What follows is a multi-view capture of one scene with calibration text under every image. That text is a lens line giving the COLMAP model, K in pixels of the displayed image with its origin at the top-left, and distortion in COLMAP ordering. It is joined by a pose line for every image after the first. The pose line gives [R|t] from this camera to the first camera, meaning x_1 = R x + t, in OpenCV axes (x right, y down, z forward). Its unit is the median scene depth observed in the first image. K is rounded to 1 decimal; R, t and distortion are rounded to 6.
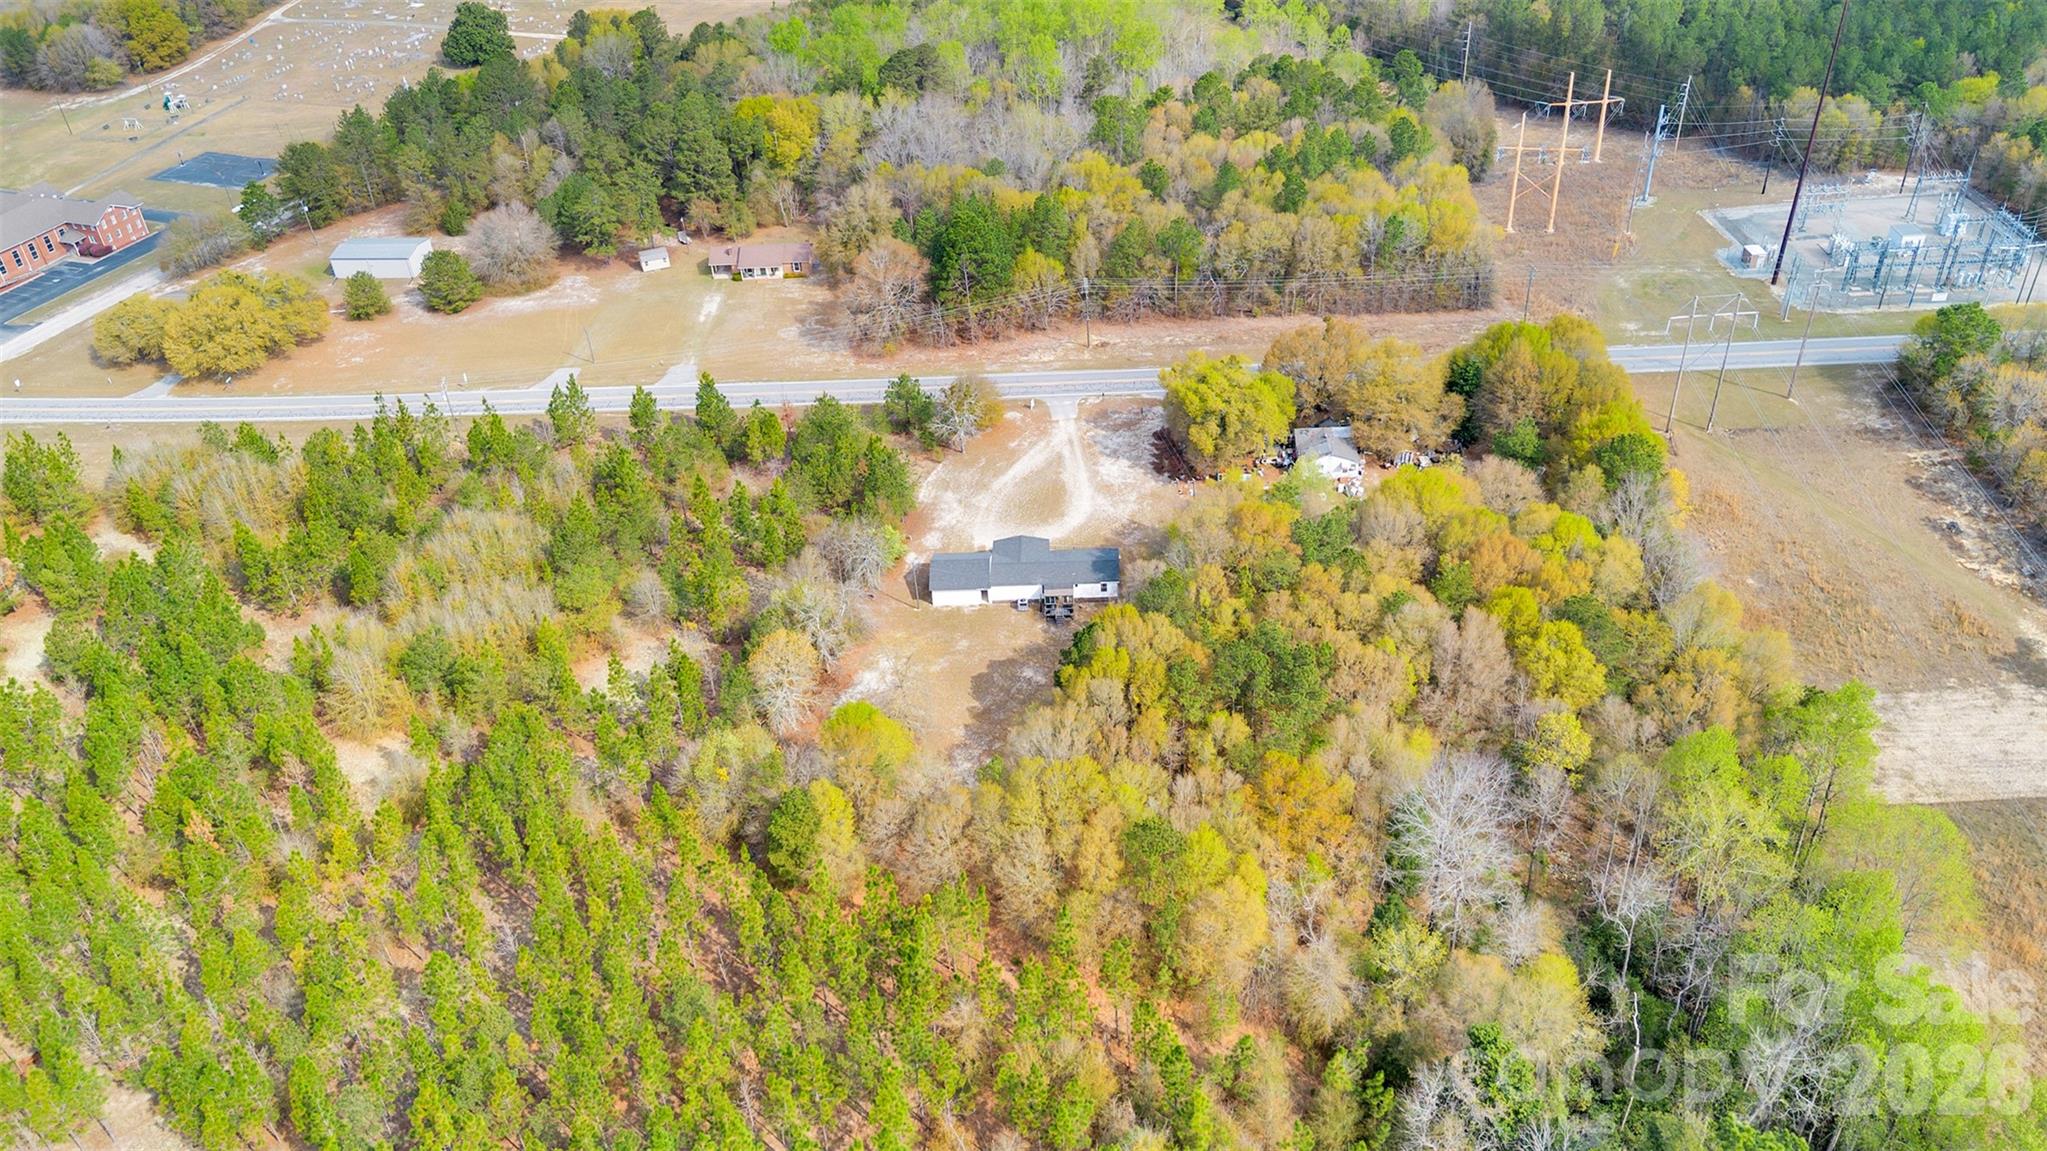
lens RADIAL K [[1465.0, 0, 1030.4], [0, 1465.0, 576.8], [0, 0, 1]] dist [0.111946, -0.126766]
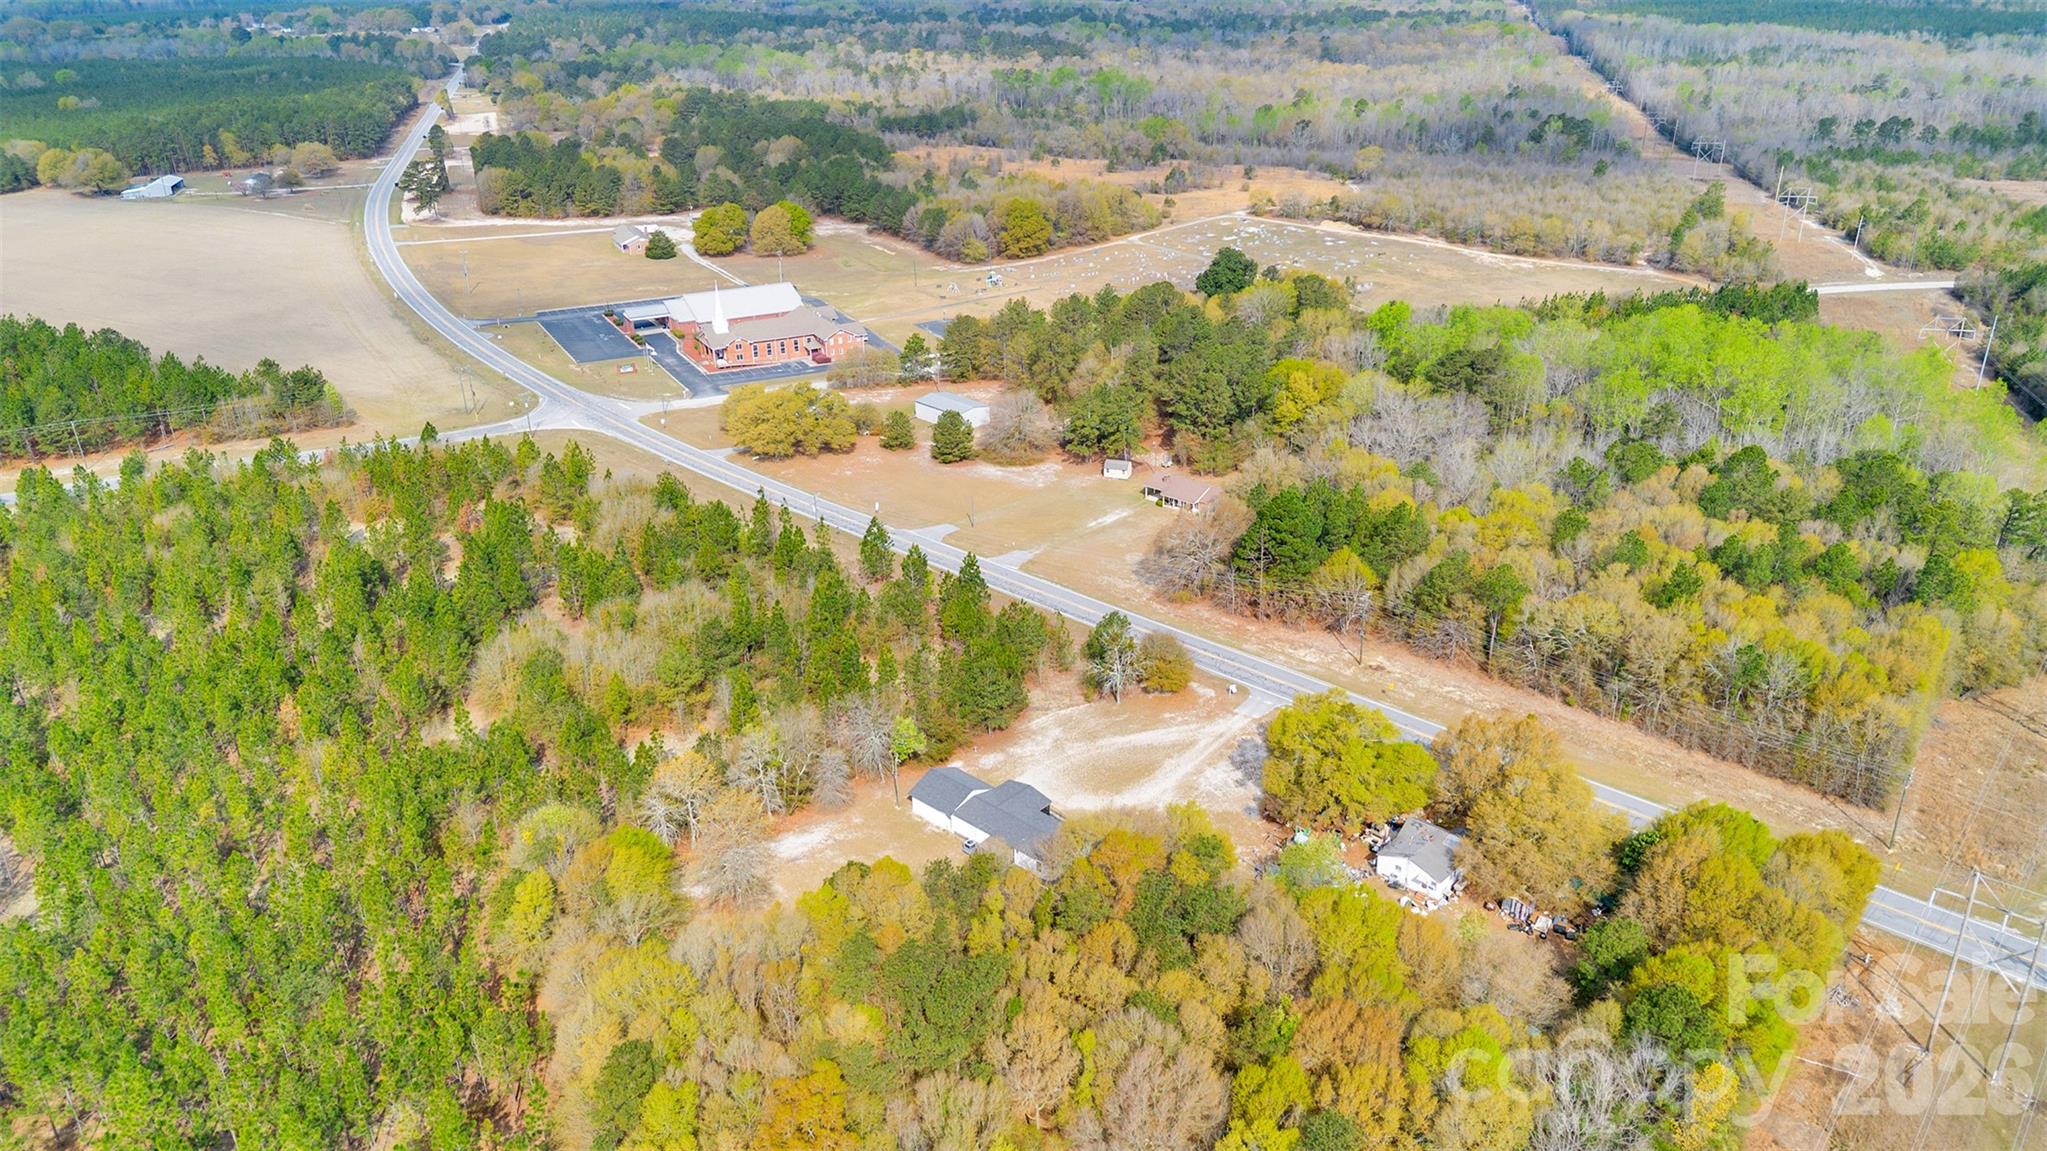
lens RADIAL K [[1465.0, 0, 1030.4], [0, 1465.0, 576.8], [0, 0, 1]] dist [0.111946, -0.126766]
pose [[0.713368, 0.308209, -0.629375, 0.424406], [-0.412952, 0.910483, -0.022192, -0.095748], [0.566195, 0.275733, 0.776784, 0.154369]]
